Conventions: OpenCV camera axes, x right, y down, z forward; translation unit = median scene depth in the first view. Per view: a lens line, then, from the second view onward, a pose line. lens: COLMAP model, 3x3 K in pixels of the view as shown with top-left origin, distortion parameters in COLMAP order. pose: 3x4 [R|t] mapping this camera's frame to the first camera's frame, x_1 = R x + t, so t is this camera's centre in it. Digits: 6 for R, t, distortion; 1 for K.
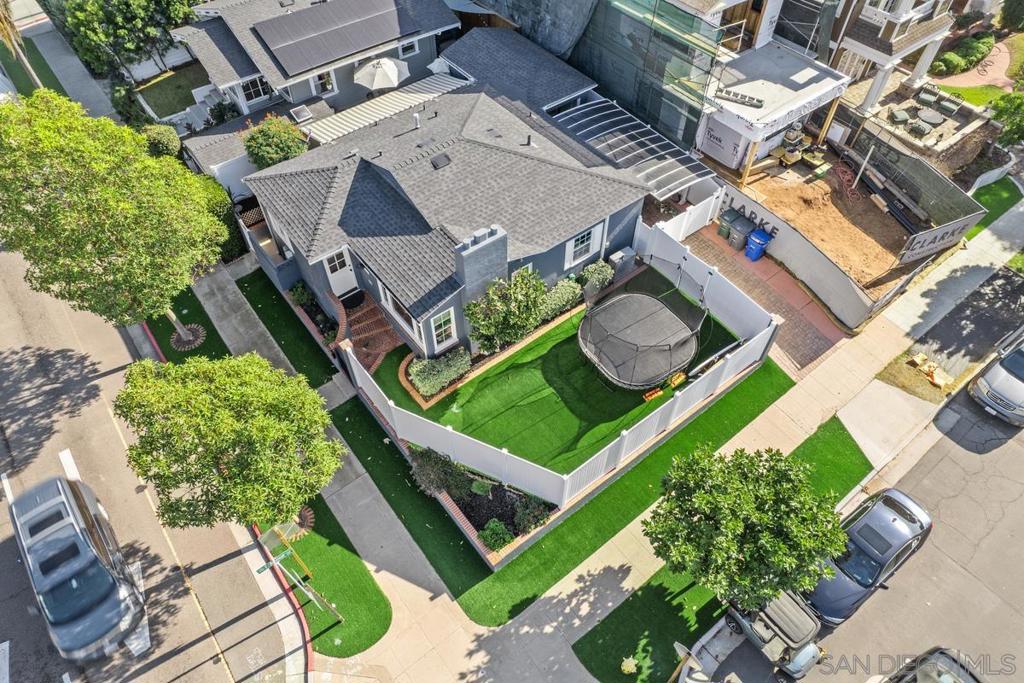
lens RADIAL K [[655.7, 0, 513.4], [0, 655.7, 346.0], [0, 0, 1]] dist [-0.081514, 0.076910]
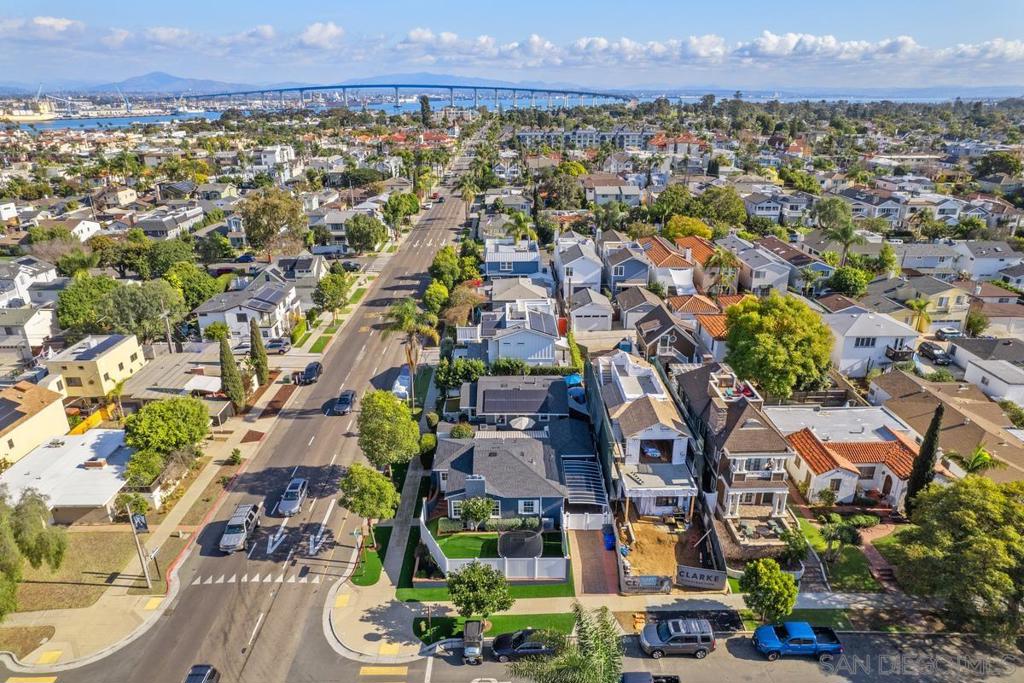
lens RADIAL K [[655.7, 0, 513.4], [0, 655.7, 346.0], [0, 0, 1]] dist [-0.081514, 0.076910]
pose [[0.797141, 0.220102, -0.562247, 1.225627], [-0.475967, 0.802025, -0.360847, 0.250923], [0.371513, 0.555257, 0.744089, -1.061784]]
